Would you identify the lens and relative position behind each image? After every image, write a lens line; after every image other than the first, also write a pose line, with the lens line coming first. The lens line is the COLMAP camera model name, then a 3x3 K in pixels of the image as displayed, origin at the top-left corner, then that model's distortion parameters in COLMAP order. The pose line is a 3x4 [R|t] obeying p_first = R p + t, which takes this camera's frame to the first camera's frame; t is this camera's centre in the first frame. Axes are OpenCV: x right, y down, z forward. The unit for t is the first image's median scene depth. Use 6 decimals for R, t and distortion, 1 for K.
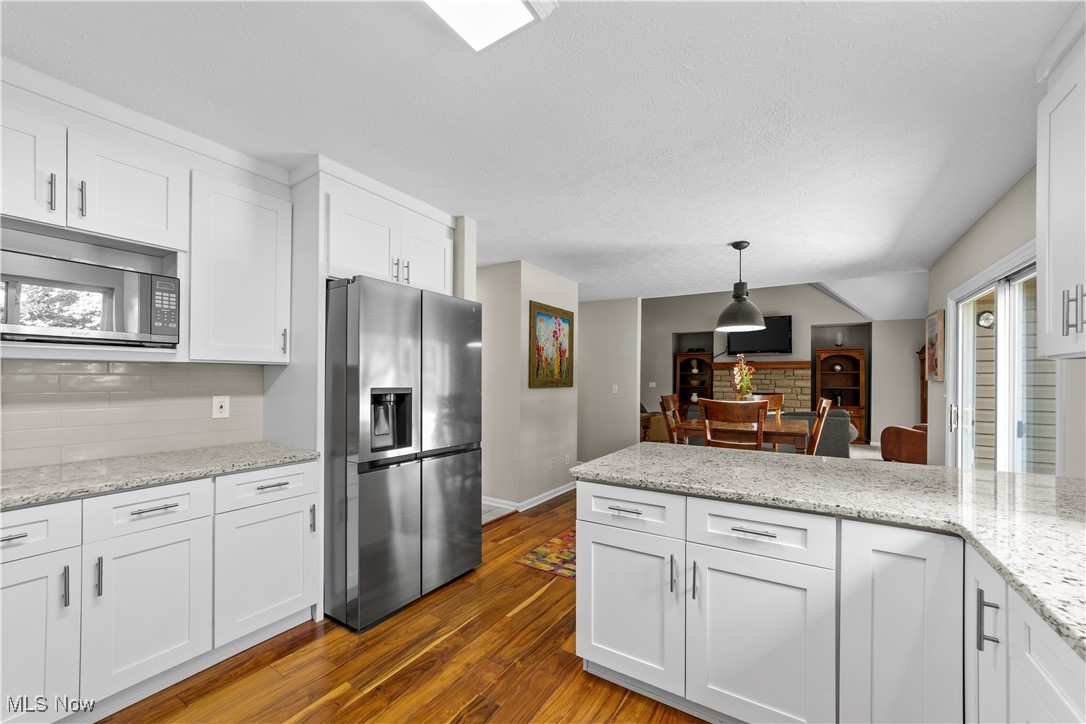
lens RADIAL K [[419.8, 0, 546.4], [0, 419.8, 379.8], [0, 0, 1]] dist [-0.002868, 0.000242]
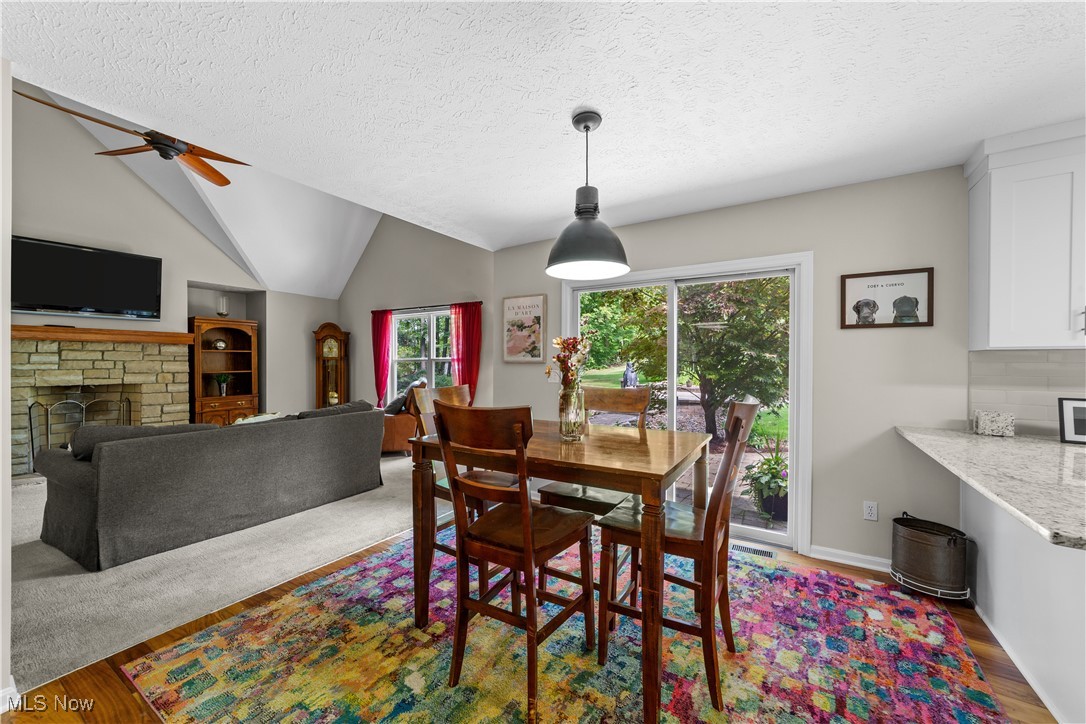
lens RADIAL K [[419.8, 0, 545.3], [0, 419.8, 365.5], [0, 0, 1]] dist [-0.002868, 0.000242]
pose [[-0.003686, -0.011645, 0.999925, -0.044222], [-0.000220, 0.999932, 0.011644, -0.001142], [-0.999993, -0.000177, -0.003688, 0.425350]]
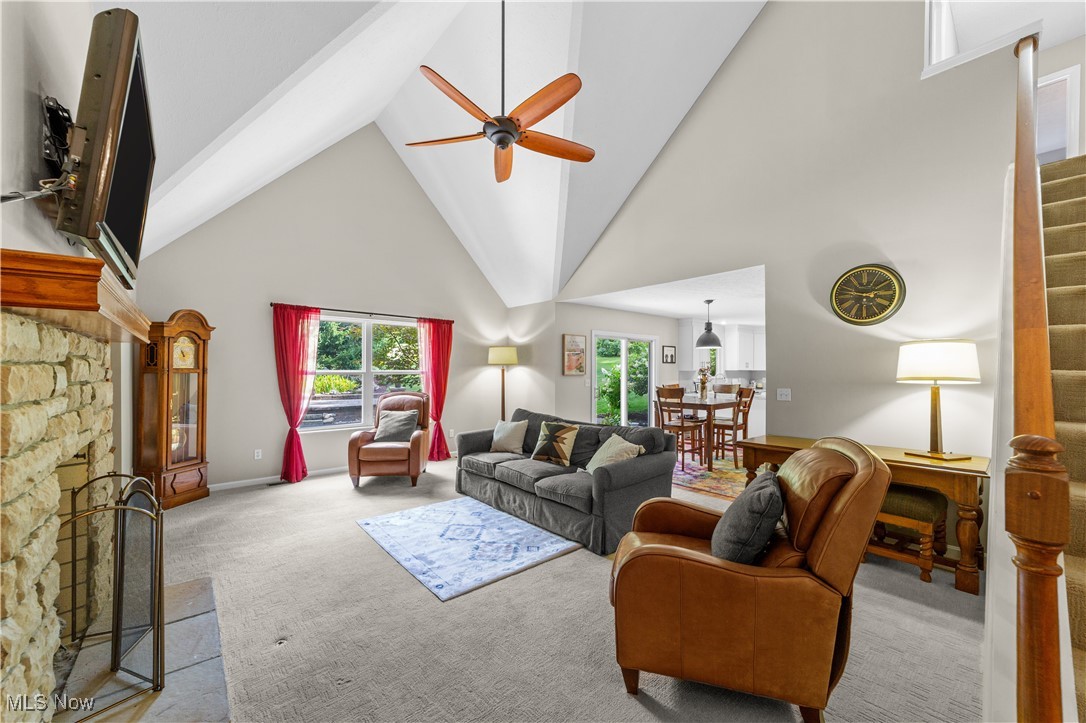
lens RADIAL K [[419.8, 0, 545.4], [0, 419.8, 364.7], [0, 0, 1]] dist [-0.002868, 0.000242]
pose [[-0.962286, -0.004885, 0.271997, 0.255643], [-0.006803, 0.999958, -0.006109, -0.012862], [-0.271956, -0.007729, -0.962279, 1.187105]]
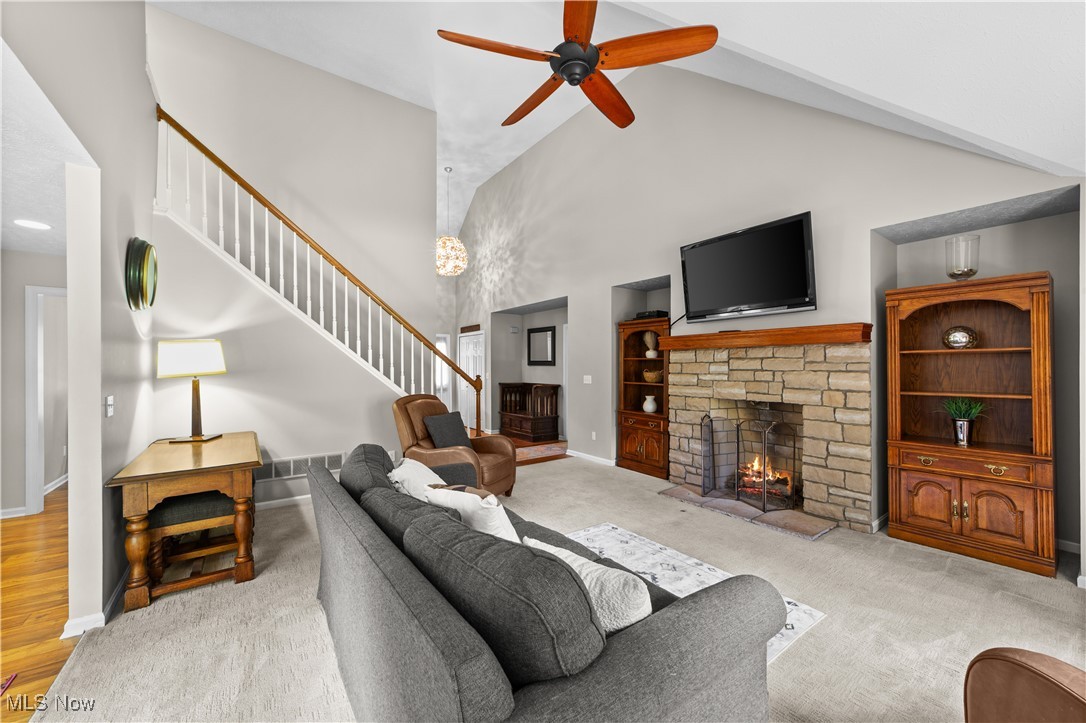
lens RADIAL K [[419.8, 0, 539.5], [0, 419.8, 367.1], [0, 0, 1]] dist [-0.002868, 0.000242]
pose [[0.925887, -0.008610, -0.377702, 0.491689], [0.008847, 0.999960, -0.001108, -0.006664], [0.377697, -0.002316, 0.925927, 0.529133]]
